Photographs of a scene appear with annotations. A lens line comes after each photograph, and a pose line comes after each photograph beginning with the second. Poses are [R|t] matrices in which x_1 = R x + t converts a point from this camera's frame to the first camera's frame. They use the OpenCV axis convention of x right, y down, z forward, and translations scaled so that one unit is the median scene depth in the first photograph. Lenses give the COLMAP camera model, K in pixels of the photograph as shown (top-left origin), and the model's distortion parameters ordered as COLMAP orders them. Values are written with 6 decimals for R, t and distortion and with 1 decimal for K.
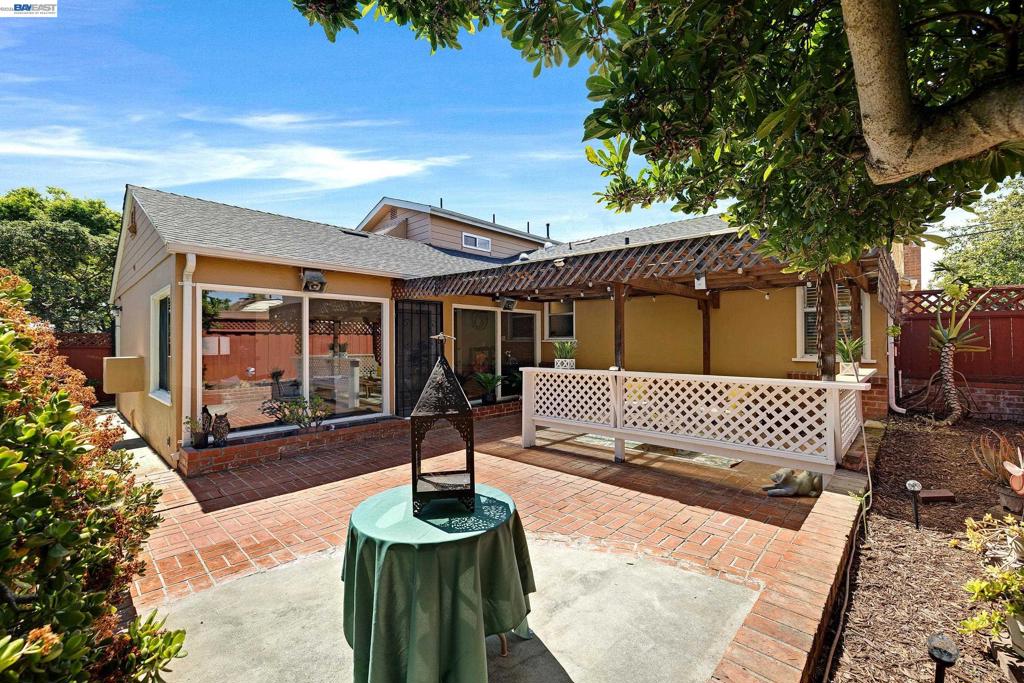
lens RADIAL K [[425.0, 0, 509.9], [0, 425.0, 341.7], [0, 0, 1]] dist [0.000071, -0.000301]
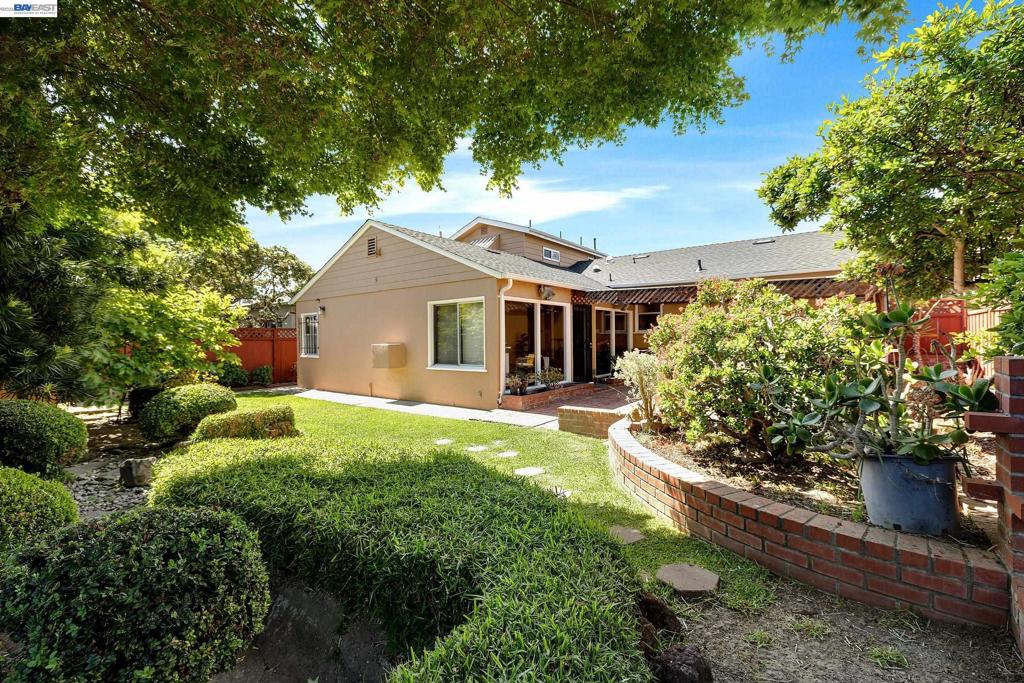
lens RADIAL K [[425.0, 0, 509.9], [0, 425.0, 341.7], [0, 0, 1]] dist [0.000071, -0.000301]
pose [[0.995005, -0.005519, 0.099676, -0.458330], [0.004448, 0.999930, 0.010967, 0.009638], [-0.099729, -0.010469, 0.994960, -0.324045]]
